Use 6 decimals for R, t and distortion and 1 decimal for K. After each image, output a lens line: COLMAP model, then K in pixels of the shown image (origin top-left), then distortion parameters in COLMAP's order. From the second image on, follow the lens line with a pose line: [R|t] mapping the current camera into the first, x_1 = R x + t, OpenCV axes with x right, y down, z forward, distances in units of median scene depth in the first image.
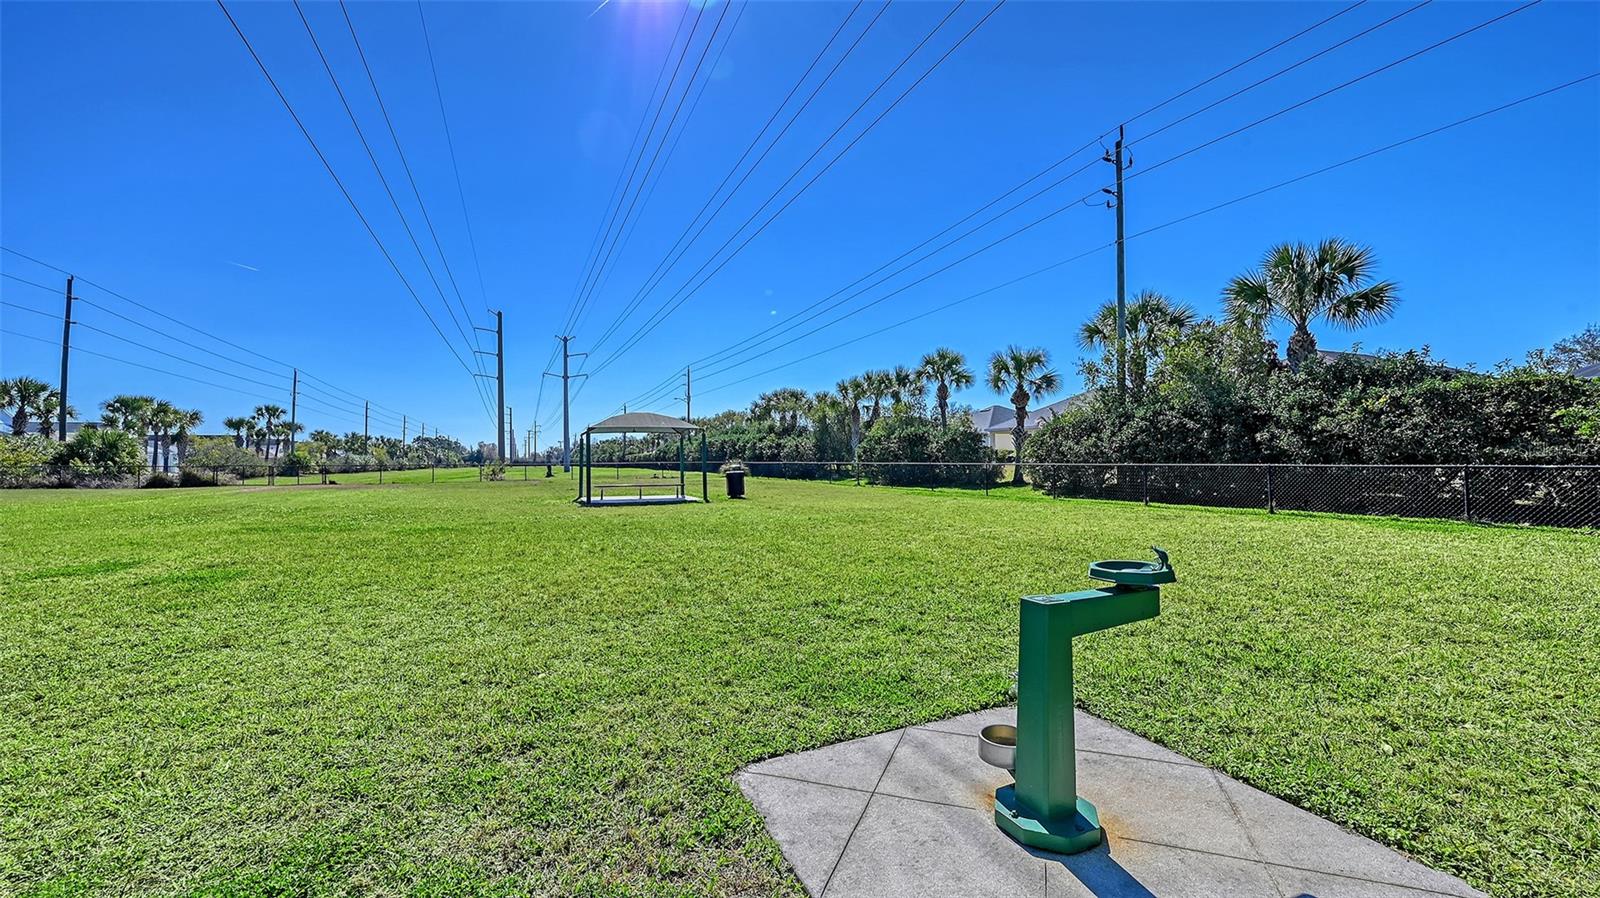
lens RADIAL K [[643.1, 0, 802.8], [0, 643.1, 449.5], [0, 0, 1]] dist [0.003543, 0.000845]
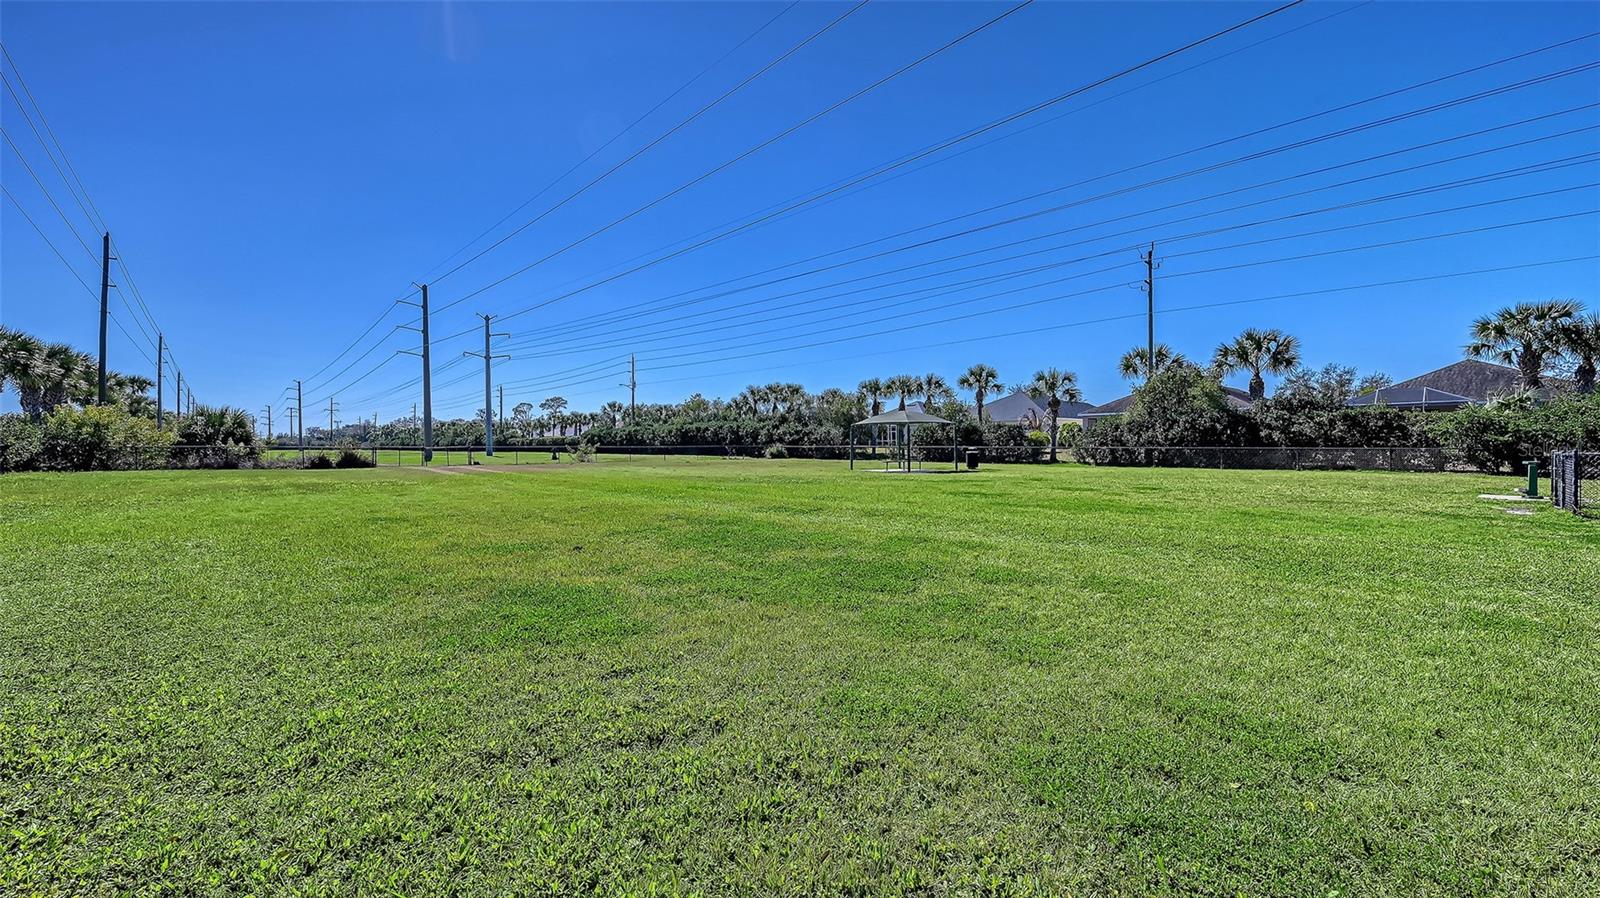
lens RADIAL K [[643.1, 0, 800.9], [0, 643.1, 454.4], [0, 0, 1]] dist [0.003543, 0.000845]
pose [[0.940628, -0.001408, 0.339435, -0.436504], [-0.009369, 0.999503, 0.030111, -0.001057], [-0.339309, -0.031503, 0.940147, -0.124520]]
